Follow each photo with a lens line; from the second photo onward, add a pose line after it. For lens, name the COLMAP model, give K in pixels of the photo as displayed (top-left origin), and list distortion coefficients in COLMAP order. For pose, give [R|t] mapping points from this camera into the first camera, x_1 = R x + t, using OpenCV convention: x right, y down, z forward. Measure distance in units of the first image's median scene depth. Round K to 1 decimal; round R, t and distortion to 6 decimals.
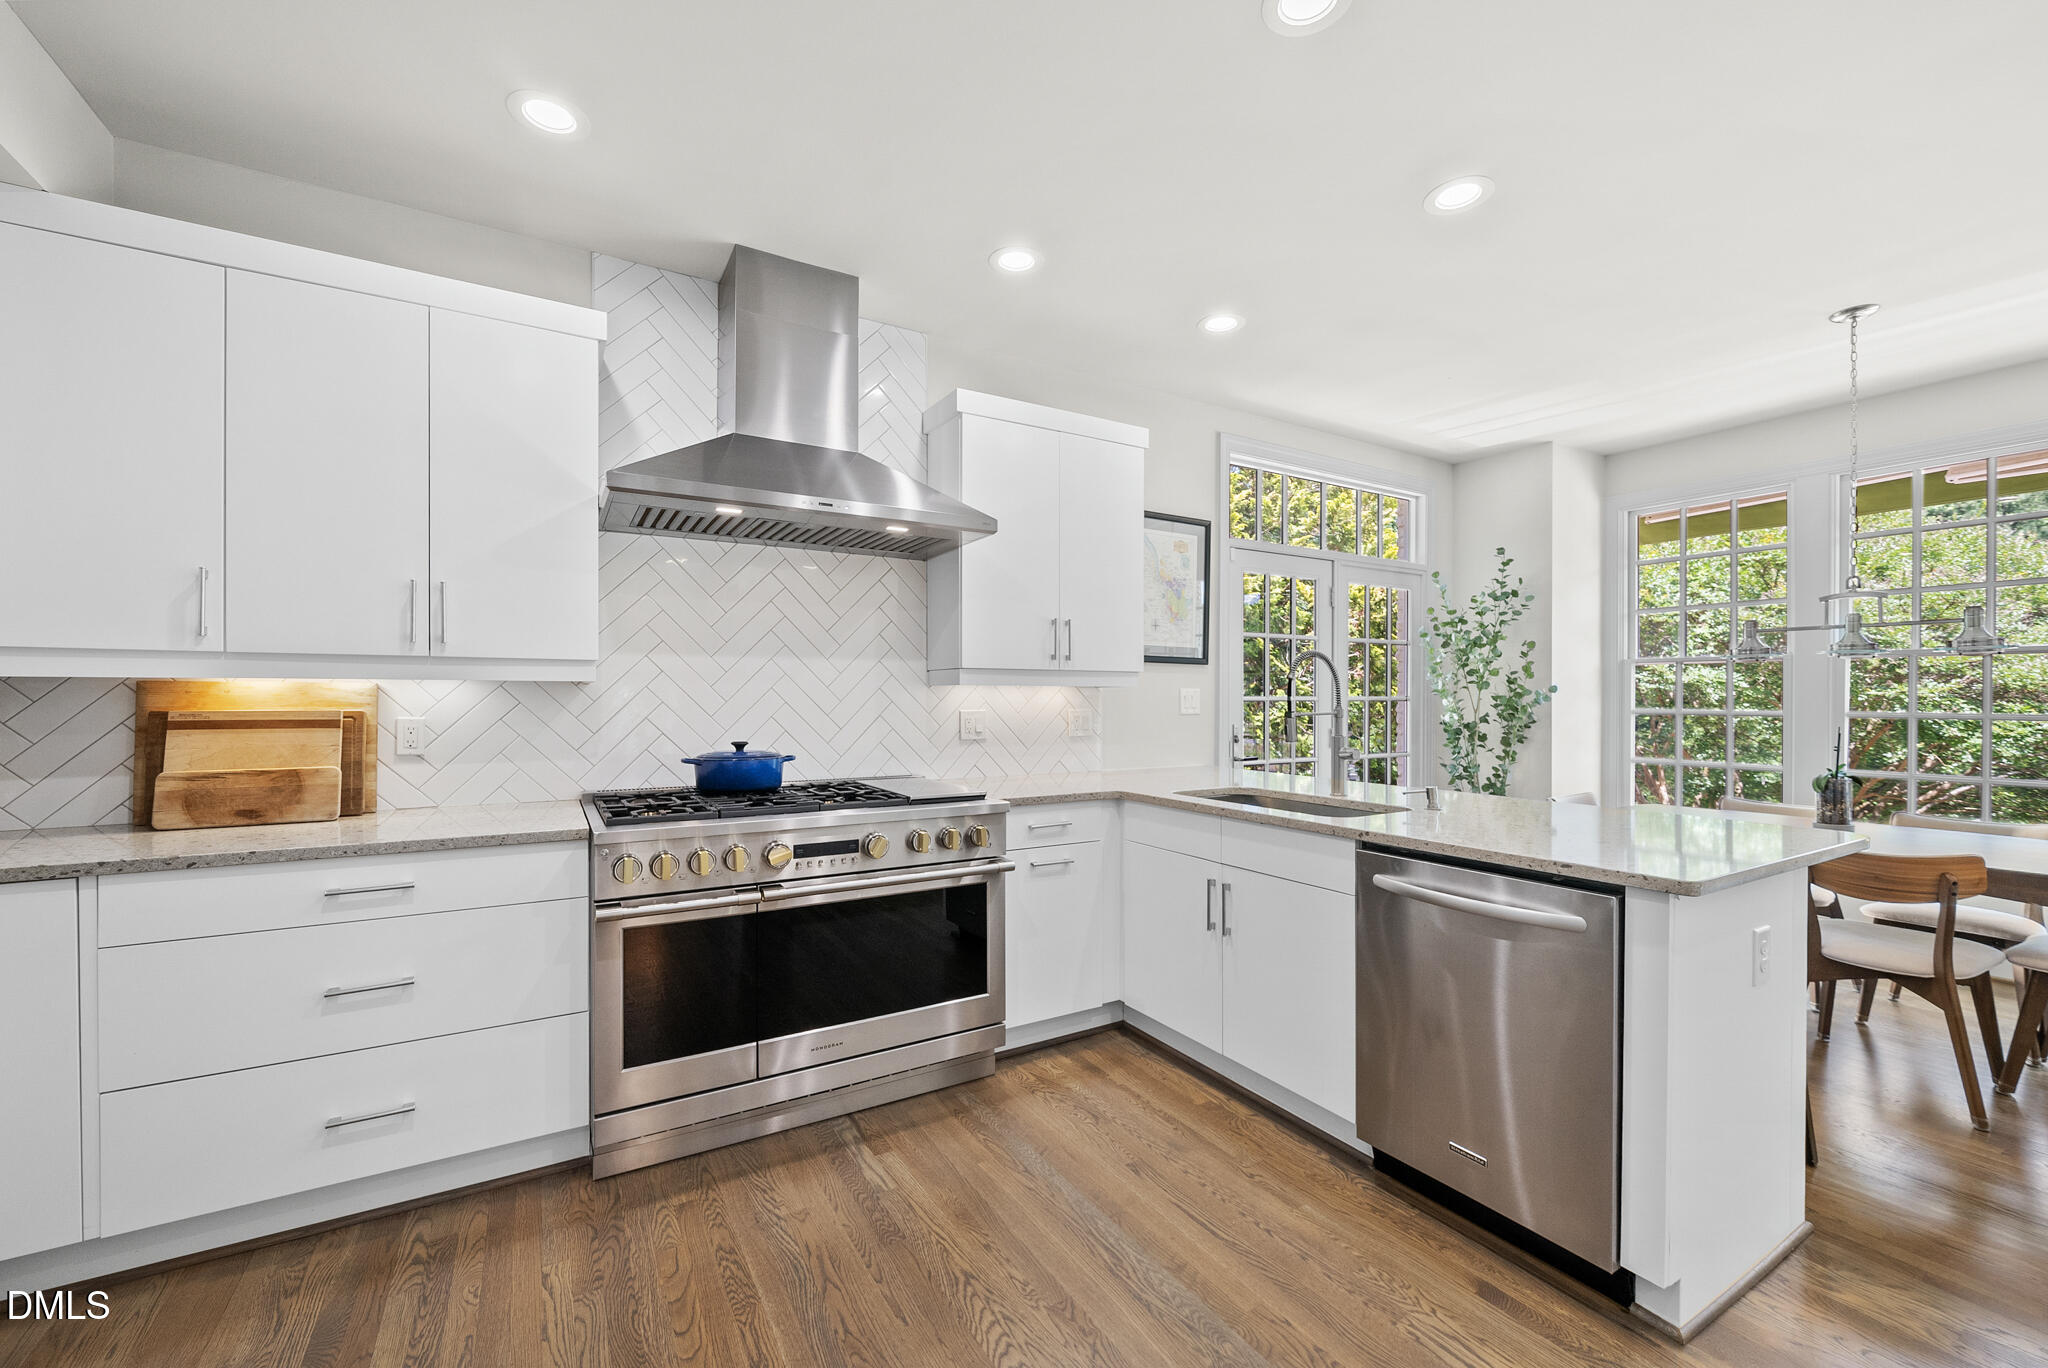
lens RADIAL K [[794.7, 0, 1009.3], [0, 794.7, 702.0], [0, 0, 1]] dist [-0.002774, -0.000263]
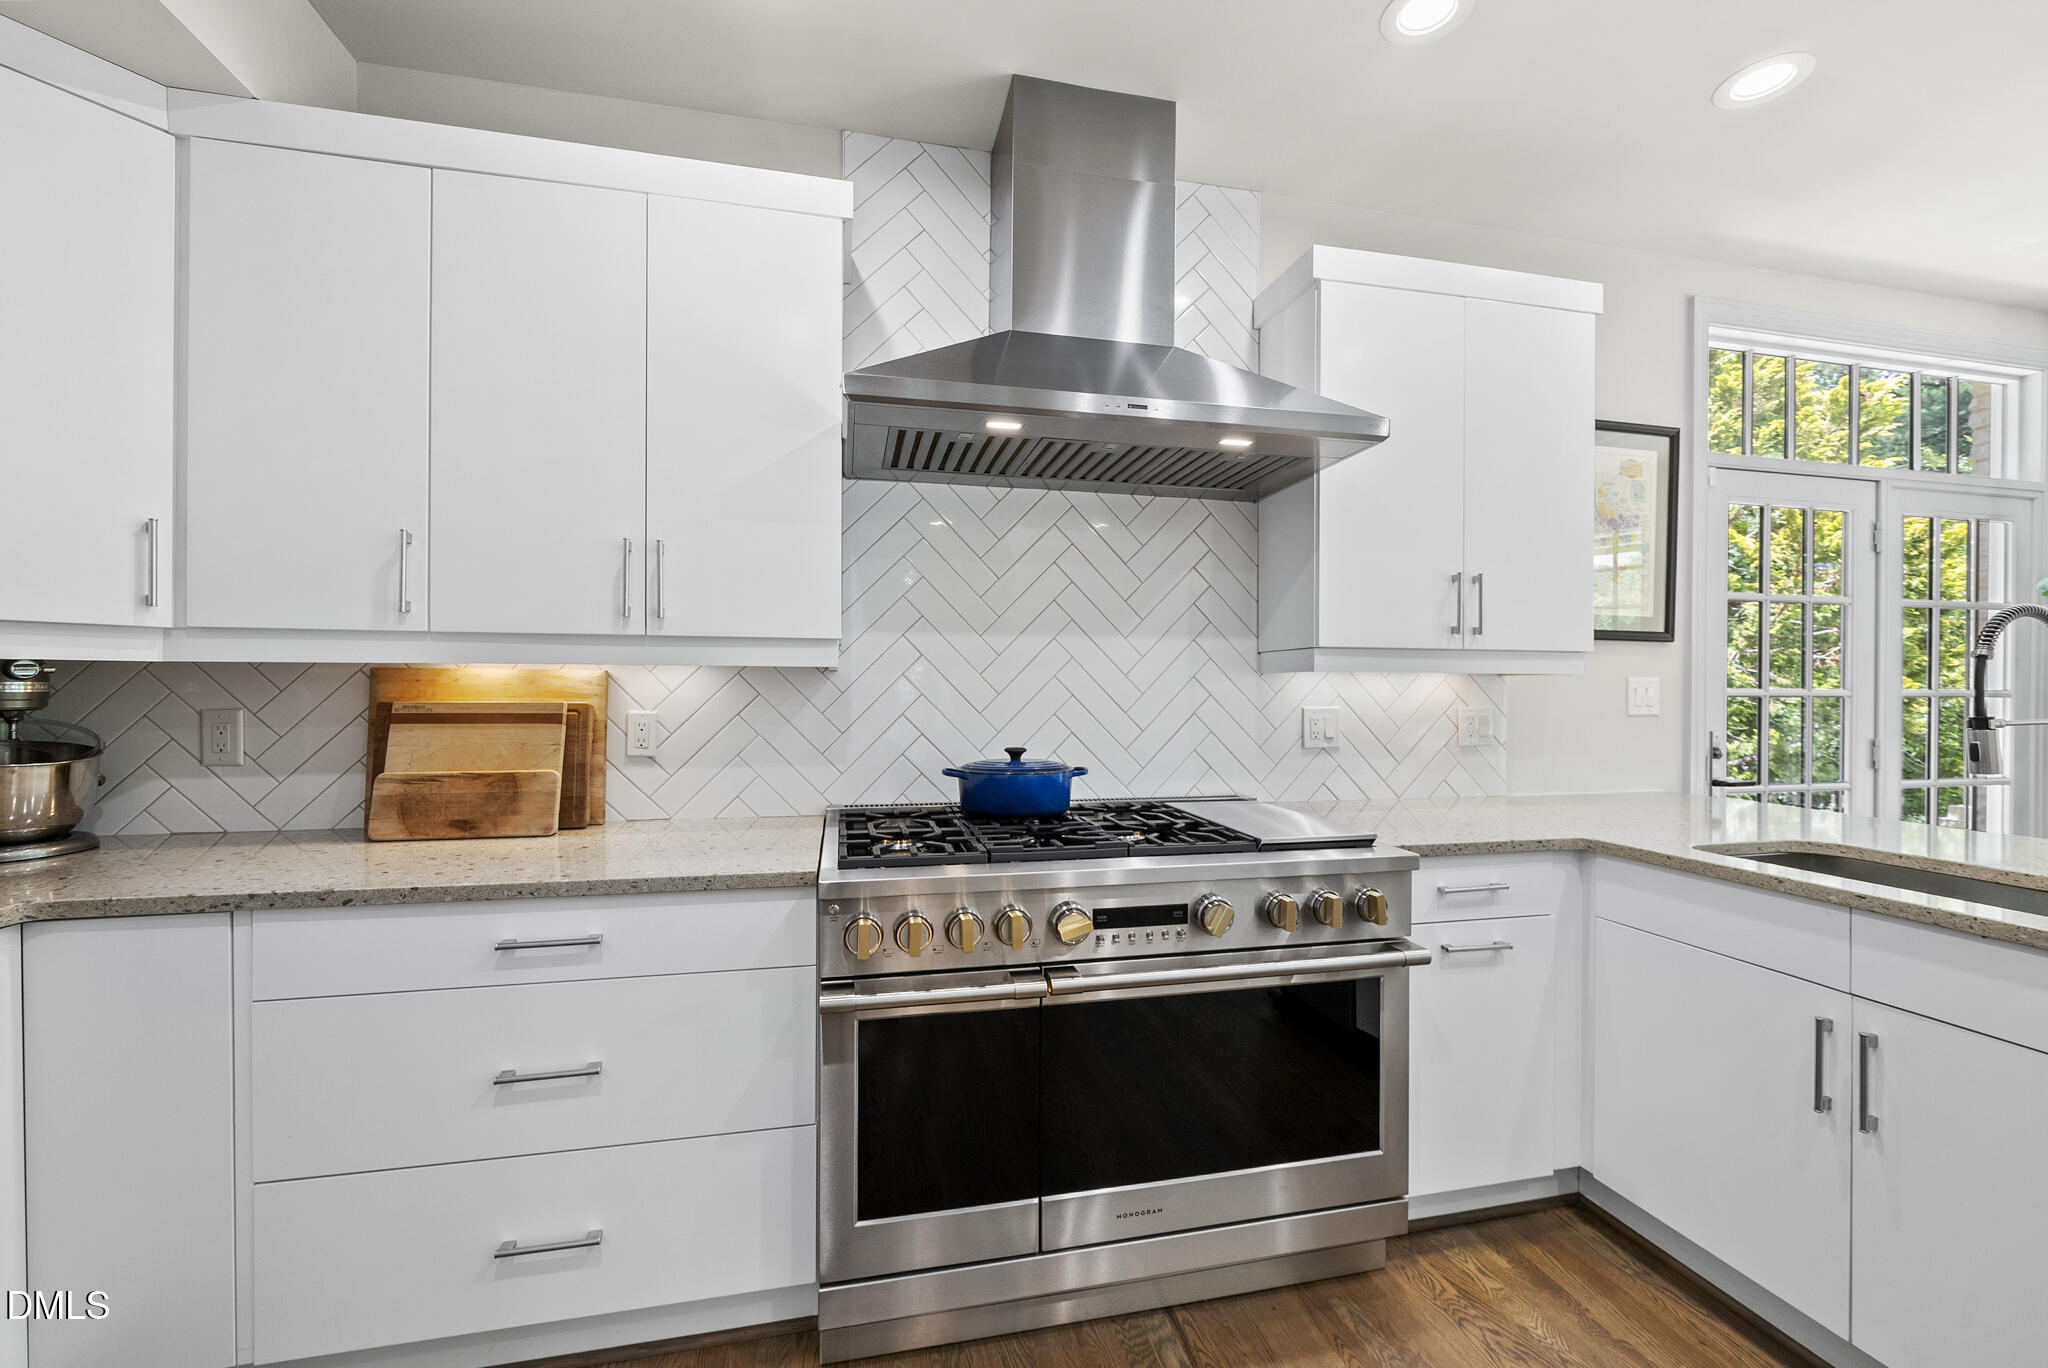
lens RADIAL K [[755.3, 0, 1021.4], [0, 755.3, 692.6], [0, 0, 1]] dist [-0.008702, 0.000028]
pose [[0.952489, 0.004439, -0.304540, -0.128231], [-0.004884, 0.999988, -0.000702, -0.001364], [0.304533, 0.002156, 0.952499, 0.353501]]
